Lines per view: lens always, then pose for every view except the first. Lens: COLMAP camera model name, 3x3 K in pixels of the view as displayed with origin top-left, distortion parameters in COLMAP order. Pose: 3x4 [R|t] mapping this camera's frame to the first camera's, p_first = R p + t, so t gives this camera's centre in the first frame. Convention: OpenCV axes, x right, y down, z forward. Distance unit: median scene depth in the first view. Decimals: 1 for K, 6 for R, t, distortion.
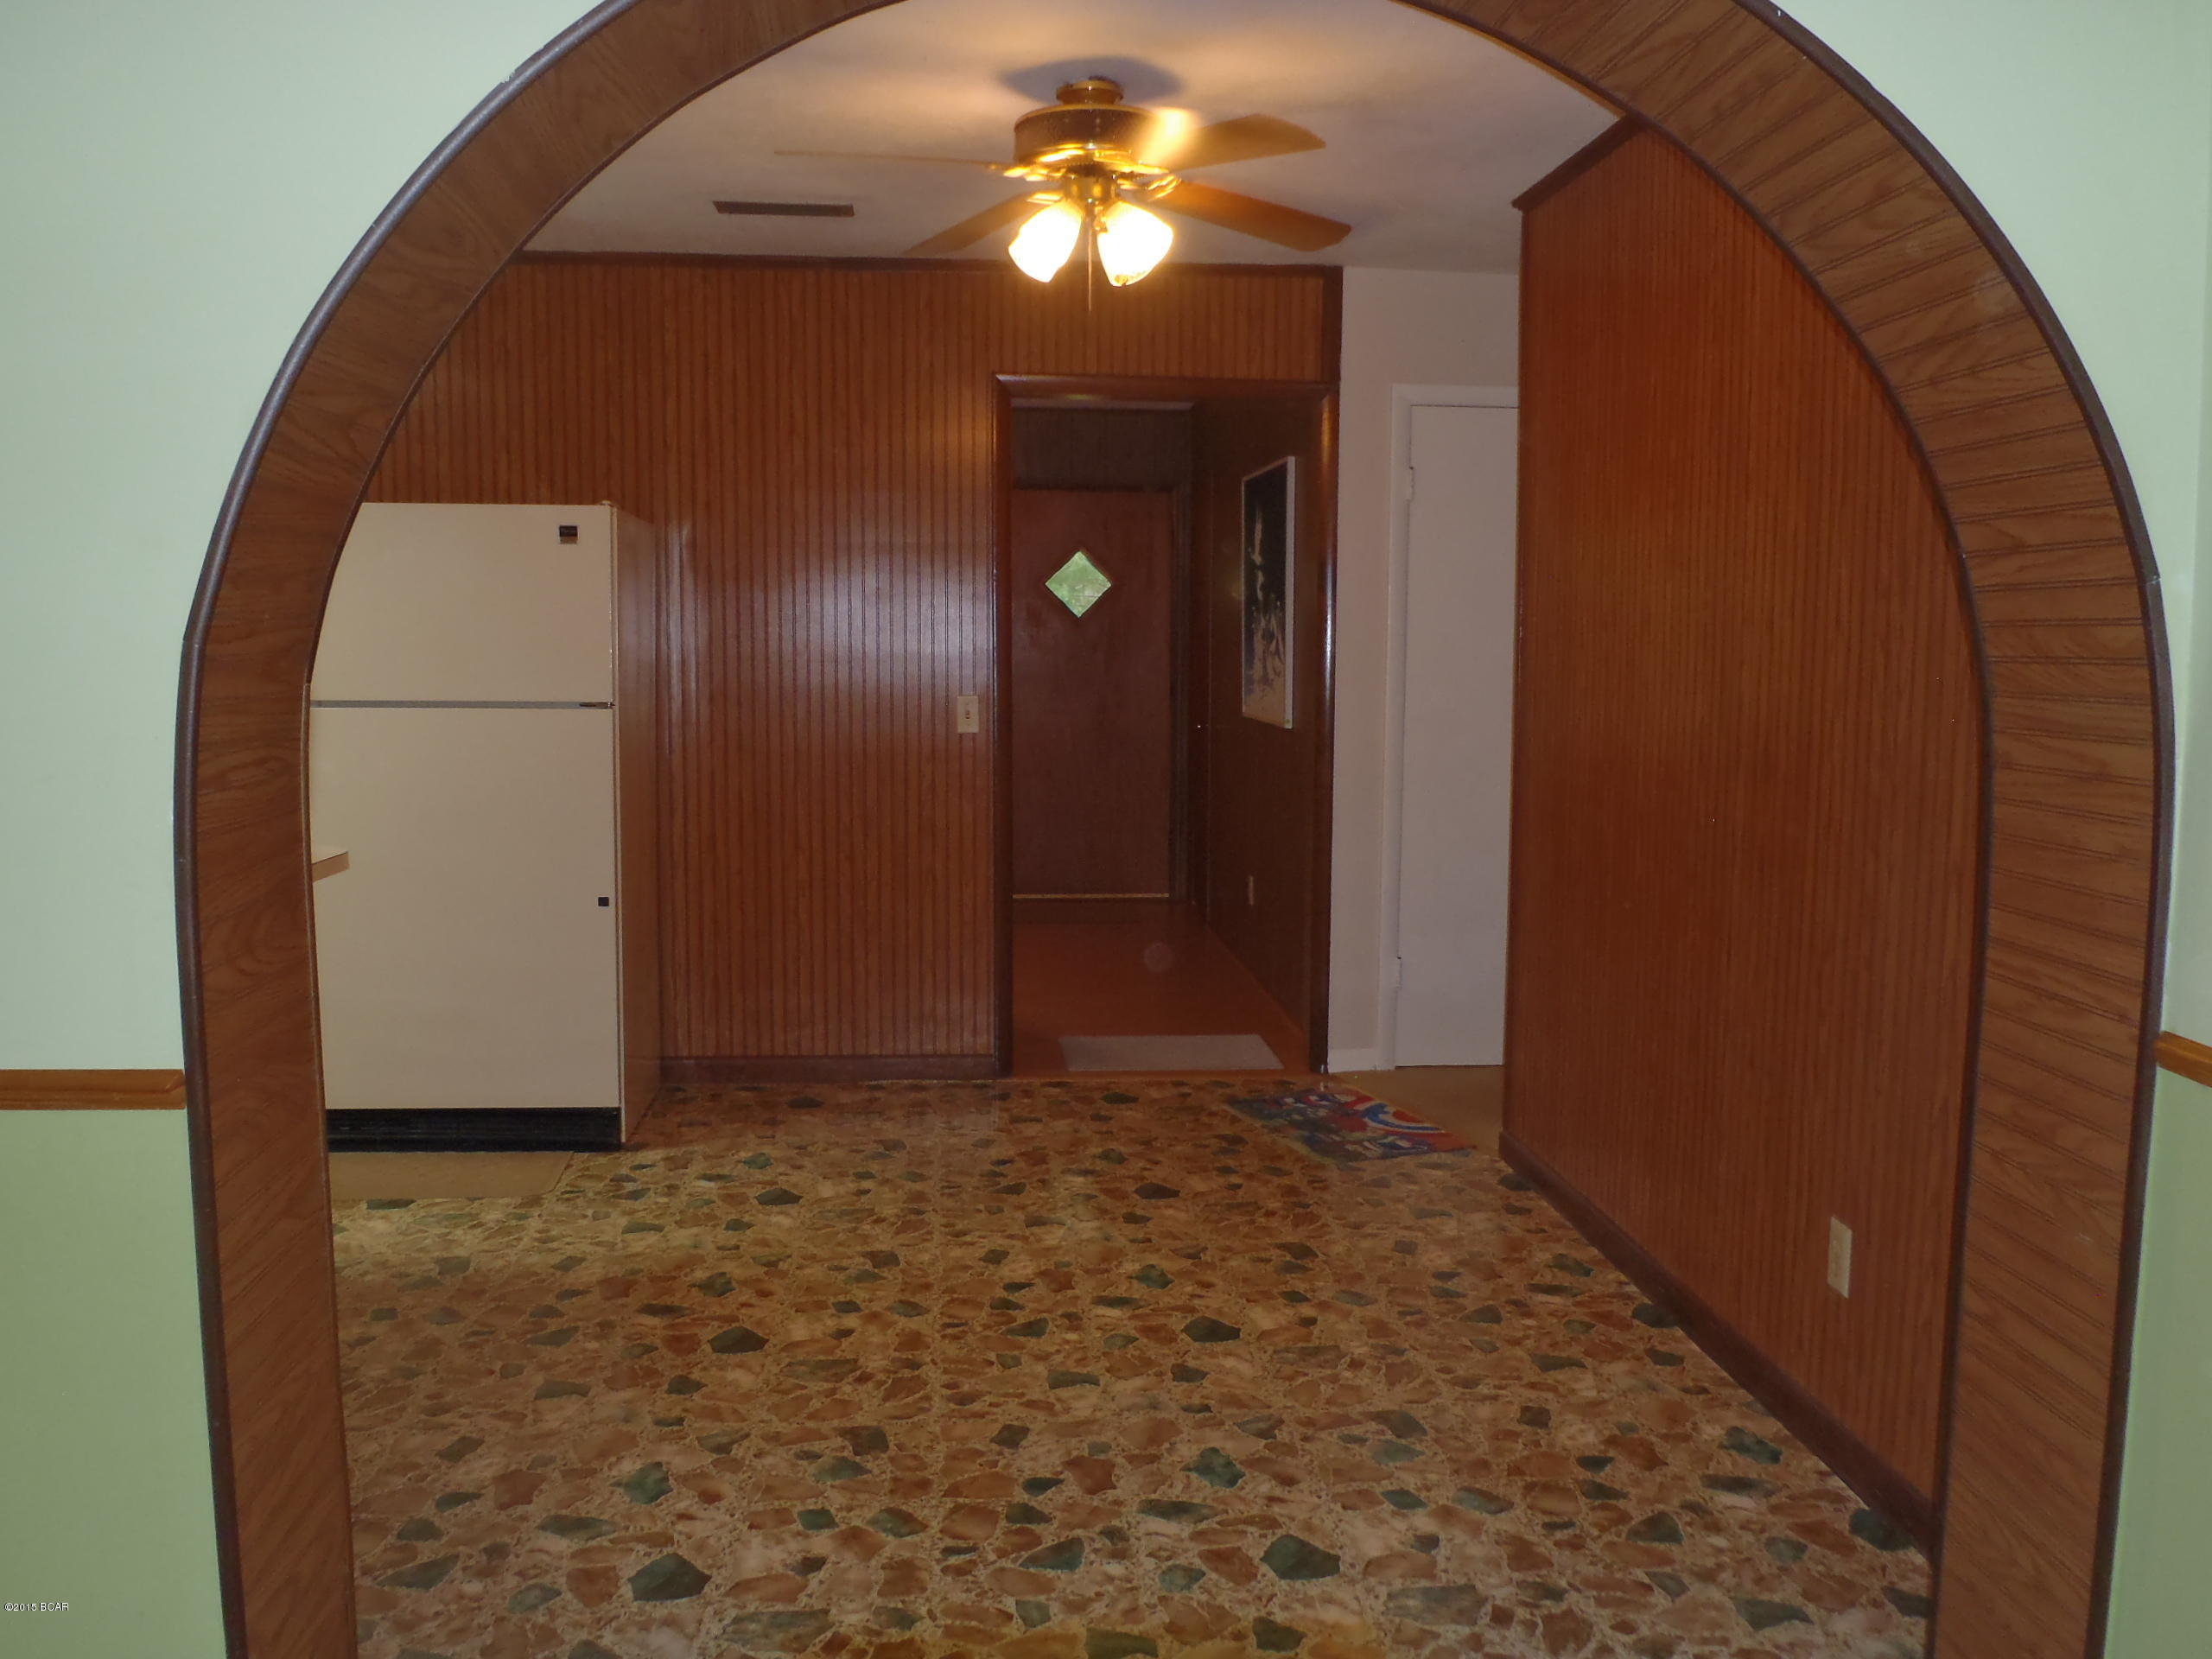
lens RADIAL K [[1832.5, 0, 1094.8], [0, 1832.5, 823.6], [0, 0, 1]] dist [-0.070256, 0.033405]
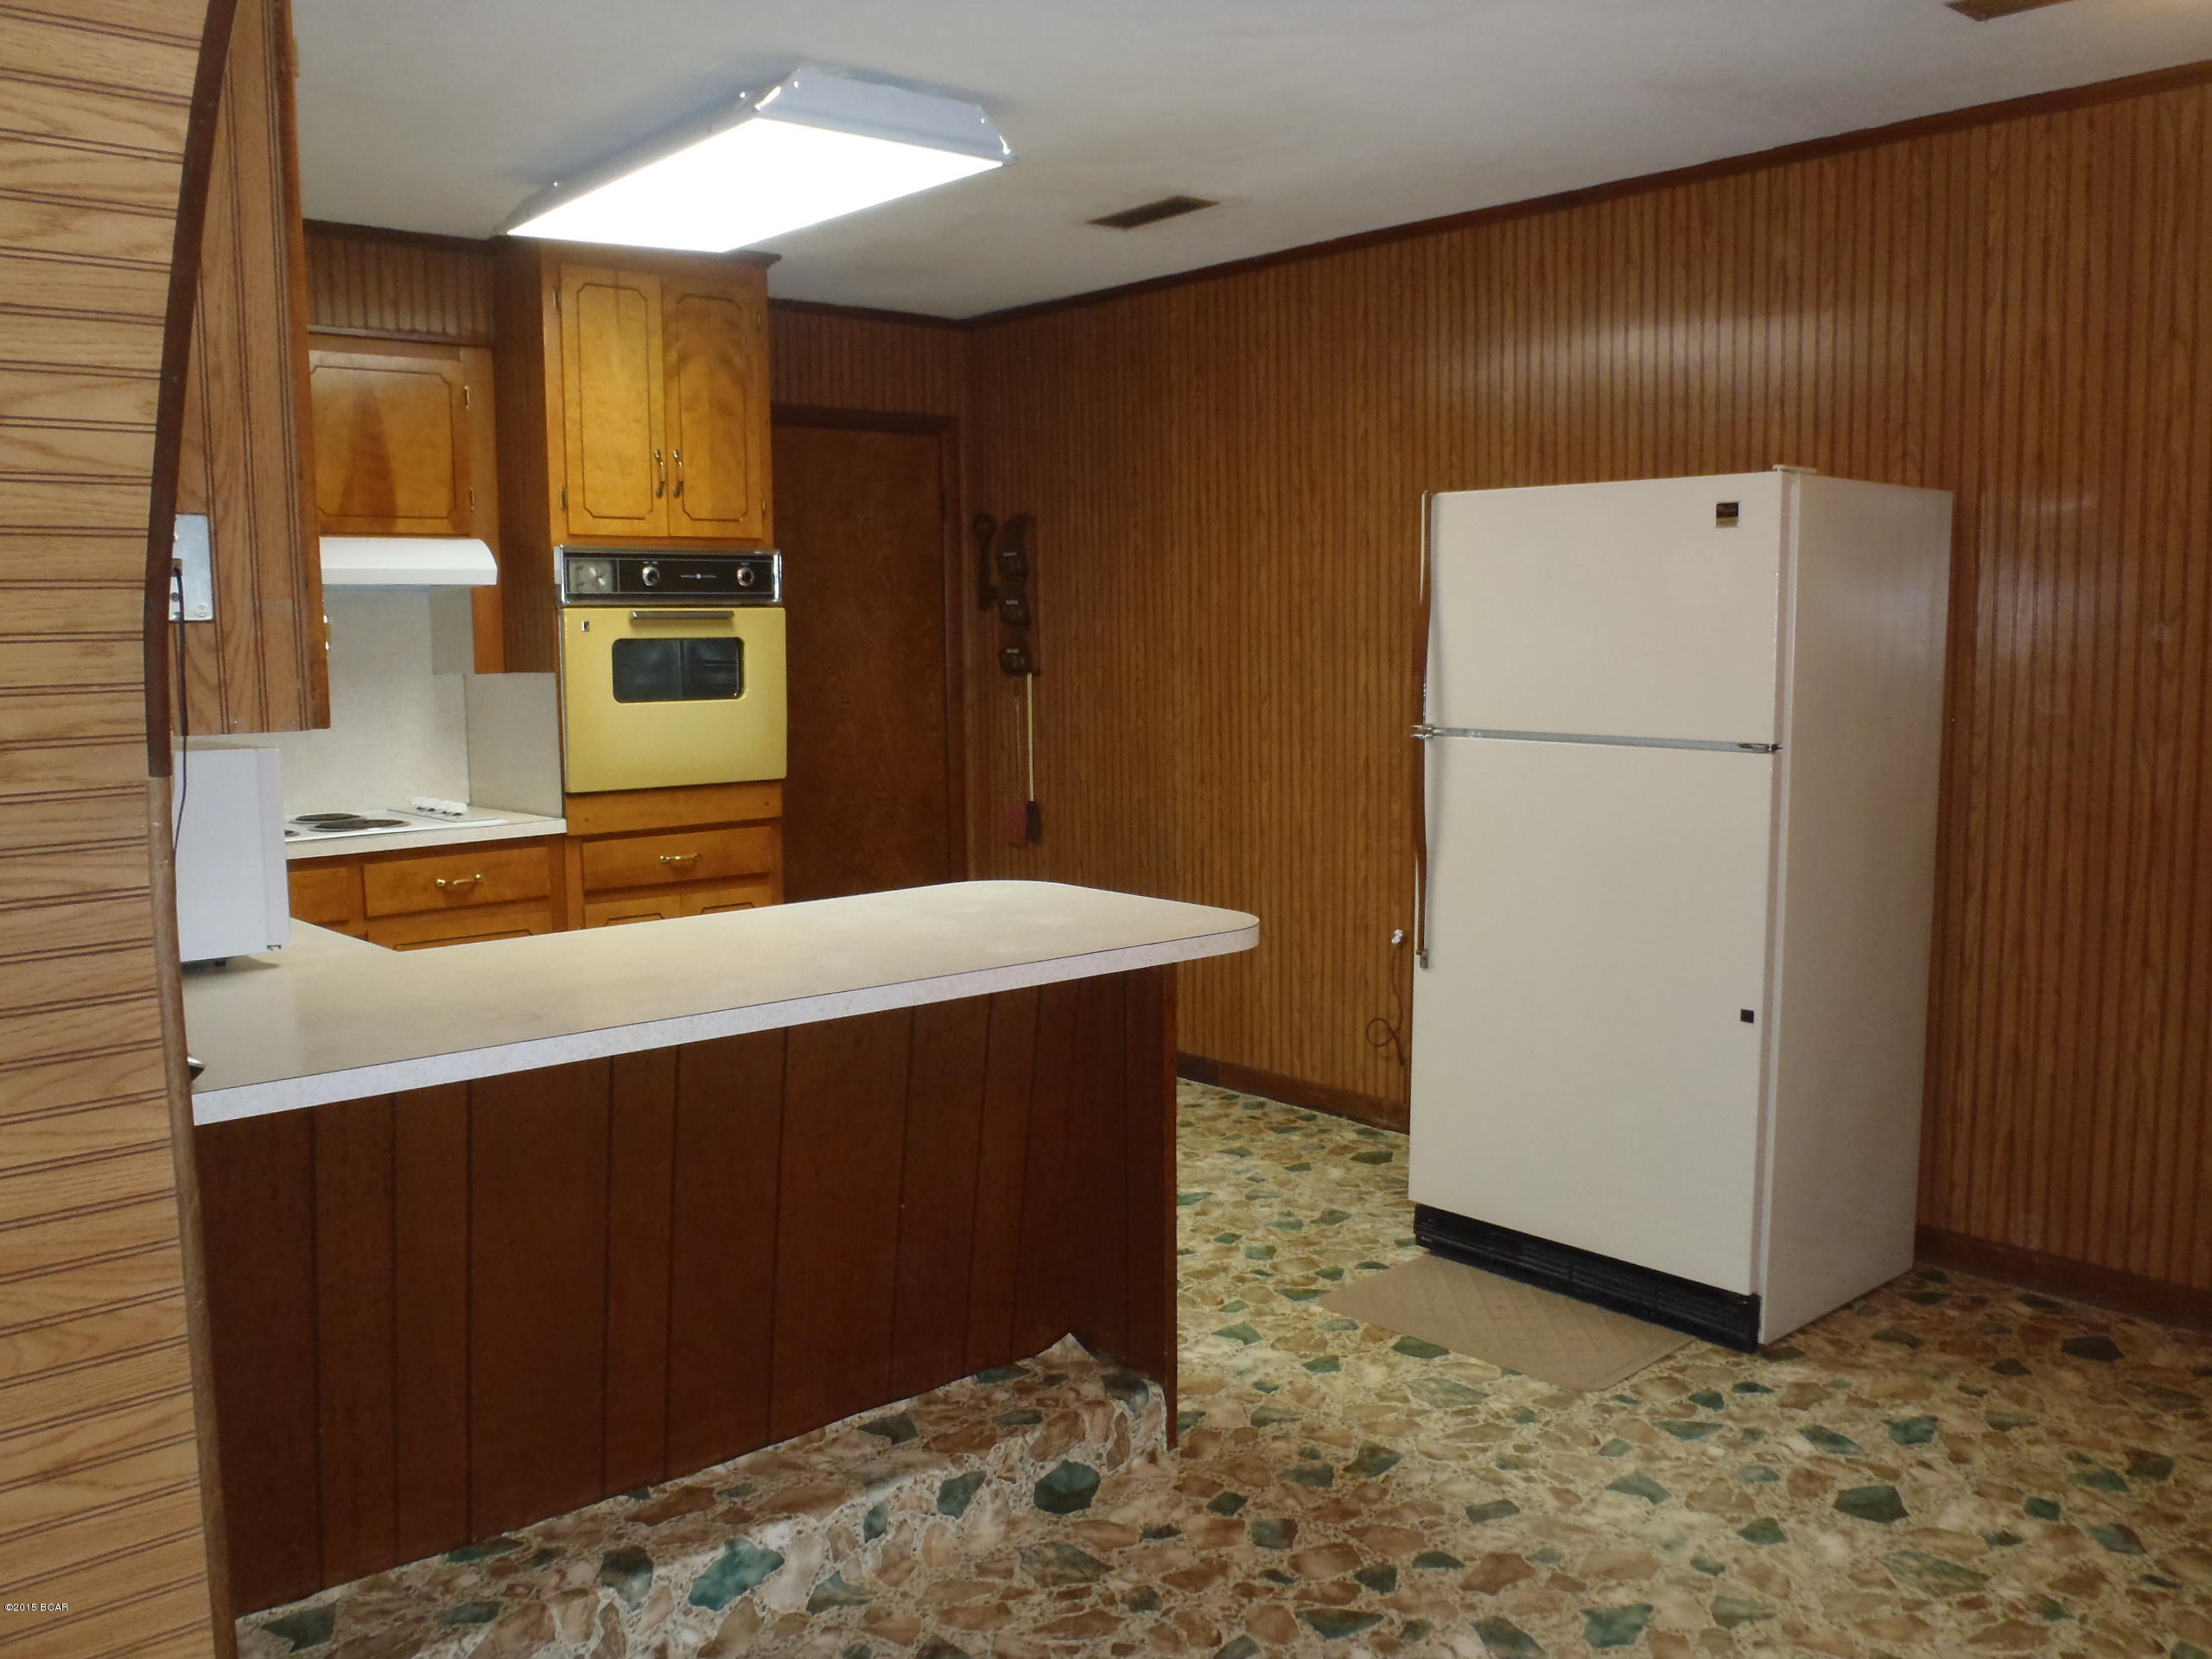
lens RADIAL K [[1832.5, 0, 1112.0], [0, 1832.5, 838.4], [0, 0, 1]] dist [-0.070256, 0.033405]
pose [[0.592928, 0.075634, -0.801696, 0.161097], [-0.062974, 0.996885, 0.047474, -0.047602], [0.802789, 0.022338, 0.595844, 0.365970]]
